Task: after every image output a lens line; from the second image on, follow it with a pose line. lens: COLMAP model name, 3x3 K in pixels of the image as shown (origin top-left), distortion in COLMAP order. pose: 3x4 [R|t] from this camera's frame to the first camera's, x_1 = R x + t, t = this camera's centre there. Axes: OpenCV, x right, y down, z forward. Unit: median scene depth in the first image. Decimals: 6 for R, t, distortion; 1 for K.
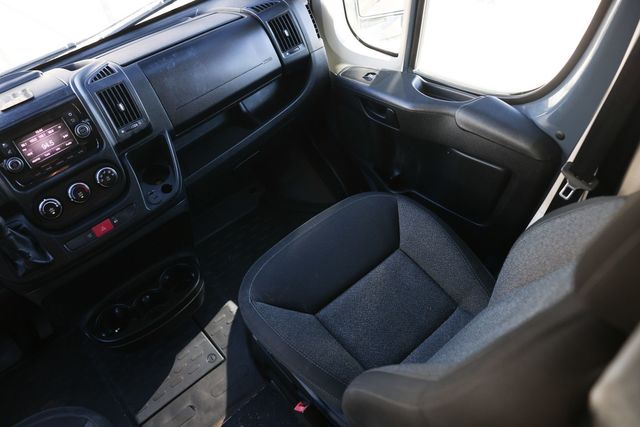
lens RADIAL K [[502.1, 0, 320.0], [0, 502.1, 213.5], [0, 0, 1]] dist [-0.111254, 0.102912]
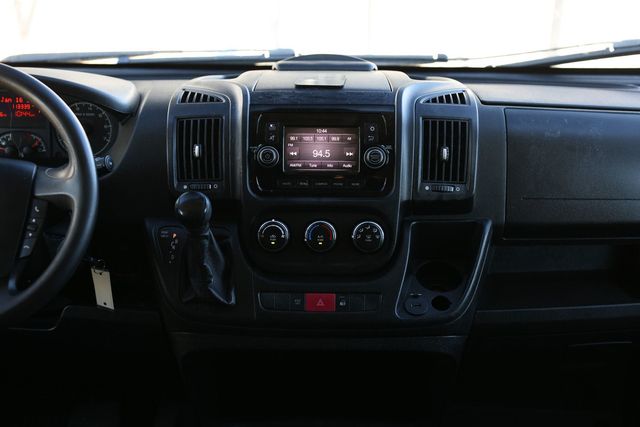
lens RADIAL K [[1038.0, 0, 320.0], [0, 1038.0, 213.5], [0, 0, 1]] dist [0.079706, 0.042464]
pose [[0.750168, 0.404053, -0.523439, 0.205951], [-0.535616, 0.835504, -0.122677, 0.097714], [0.387767, 0.372391, 0.843186, -0.155892]]
